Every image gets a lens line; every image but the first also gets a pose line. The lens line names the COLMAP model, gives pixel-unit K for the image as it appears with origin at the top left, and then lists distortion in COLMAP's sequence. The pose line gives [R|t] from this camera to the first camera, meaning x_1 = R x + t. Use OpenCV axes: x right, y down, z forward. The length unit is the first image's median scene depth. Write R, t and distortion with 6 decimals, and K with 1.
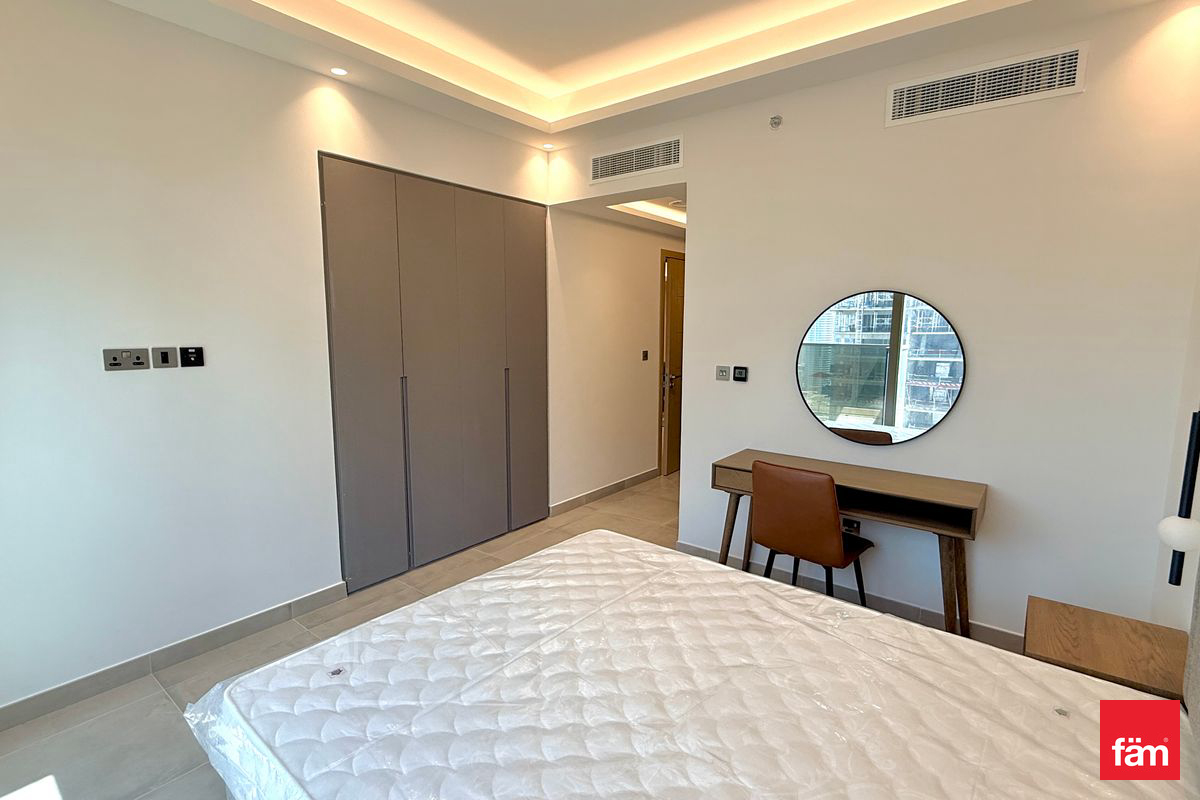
lens RADIAL K [[571.1, 0, 600.7], [0, 571.1, 399.4], [0, 0, 1]] dist [-0.002585, -0.000325]
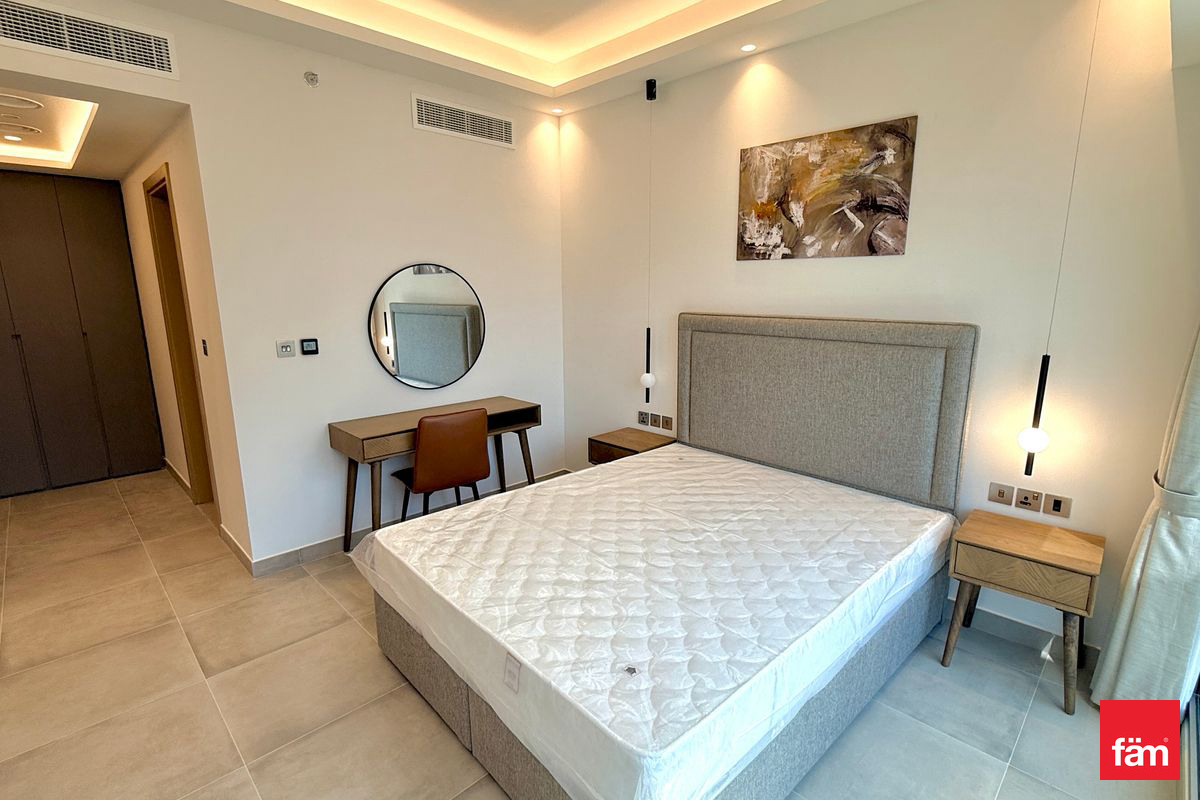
lens RADIAL K [[571.1, 0, 600.7], [0, 571.1, 399.4], [0, 0, 1]] dist [-0.002585, -0.000325]
pose [[0.122735, -0.196948, 0.972701, -0.766994], [0.133309, 0.974501, 0.180491, -0.081796], [-0.983445, 0.107517, 0.145860, 0.506949]]
